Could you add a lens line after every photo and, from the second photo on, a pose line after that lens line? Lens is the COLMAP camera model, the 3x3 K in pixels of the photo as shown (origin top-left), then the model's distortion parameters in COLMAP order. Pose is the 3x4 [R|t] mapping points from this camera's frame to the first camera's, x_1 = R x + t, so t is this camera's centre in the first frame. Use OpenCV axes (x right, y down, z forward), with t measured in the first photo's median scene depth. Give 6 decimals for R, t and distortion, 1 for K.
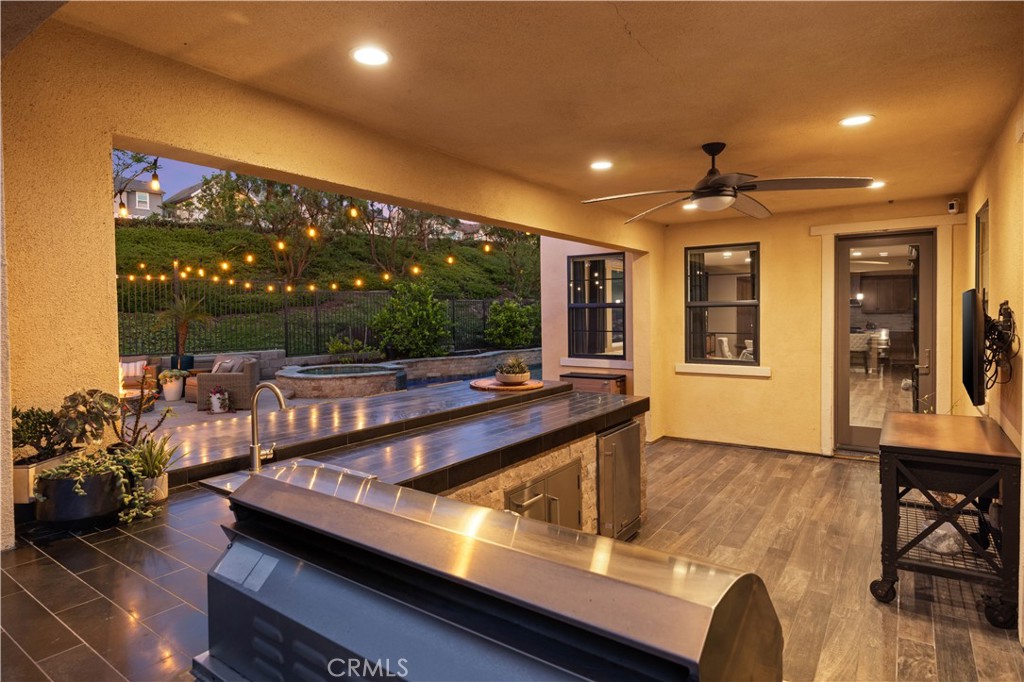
lens RADIAL K [[572.0, 0, 552.7], [0, 572.0, 324.1], [0, 0, 1]] dist [-0.001793, -0.000722]
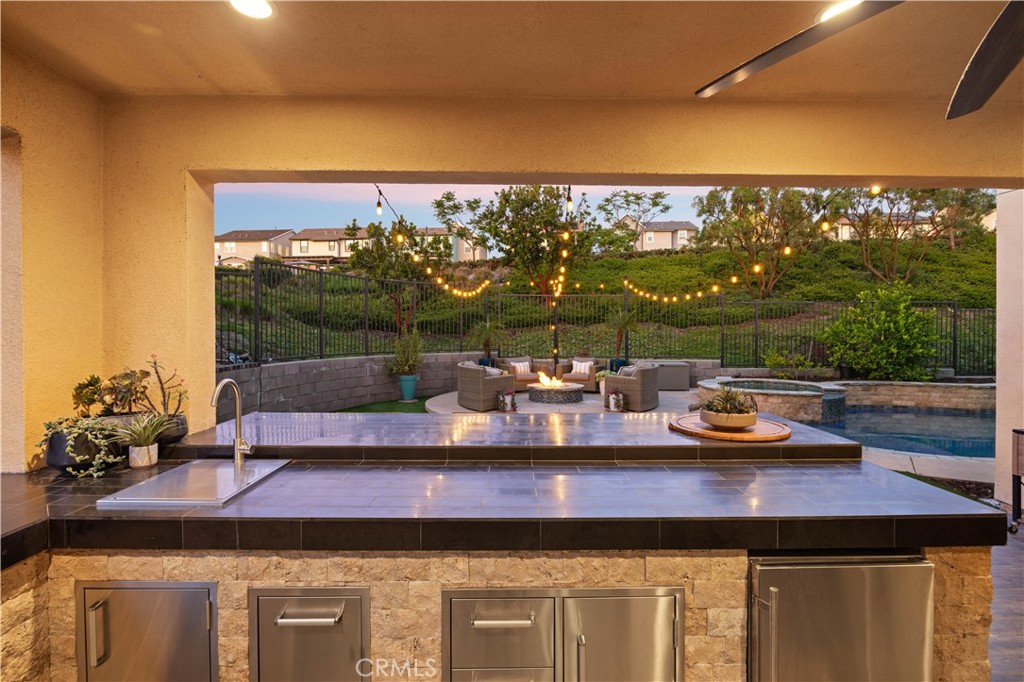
lens RADIAL K [[514.7, 0, 509.8], [0, 514.7, 335.7], [0, 0, 1]] dist [-0.015355, 0.000196]
pose [[0.537648, 0.020162, -0.842928, 0.099005], [-0.023033, 0.999692, 0.009220, 0.000967], [0.842855, 0.014458, 0.537947, 0.172151]]
